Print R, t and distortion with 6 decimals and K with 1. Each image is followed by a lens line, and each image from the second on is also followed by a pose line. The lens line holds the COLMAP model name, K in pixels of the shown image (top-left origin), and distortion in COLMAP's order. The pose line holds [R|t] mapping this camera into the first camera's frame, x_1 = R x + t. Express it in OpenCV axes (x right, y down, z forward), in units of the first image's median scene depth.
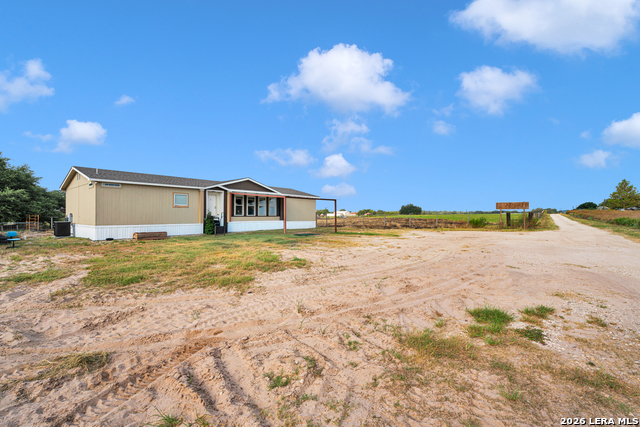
lens RADIAL K [[283.0, 0, 320.0], [0, 283.0, 213.5], [0, 0, 1]] dist [-0.002954, -0.000249]
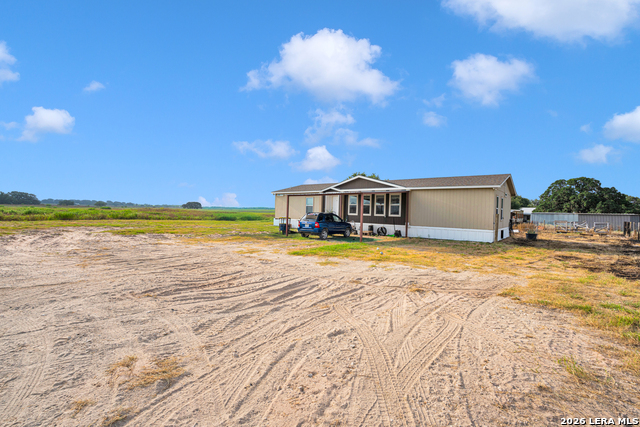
lens RADIAL K [[283.0, 0, 320.0], [0, 283.0, 213.5], [0, 0, 1]] dist [-0.002954, -0.000249]
pose [[0.009605, -0.005472, -0.999939, 0.694000], [-0.020514, 0.999773, -0.005668, 0.007044], [0.999743, 0.020568, 0.009491, 0.916842]]
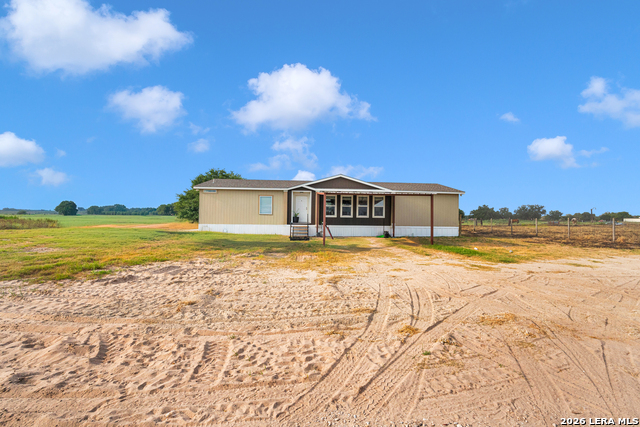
lens RADIAL K [[283.0, 0, 320.0], [0, 283.0, 213.5], [0, 0, 1]] dist [-0.002954, -0.000249]
pose [[0.694449, -0.008722, -0.719489, 0.336509], [-0.002662, 0.999889, -0.014691, 0.006755], [0.719537, 0.012118, 0.694348, 0.383195]]
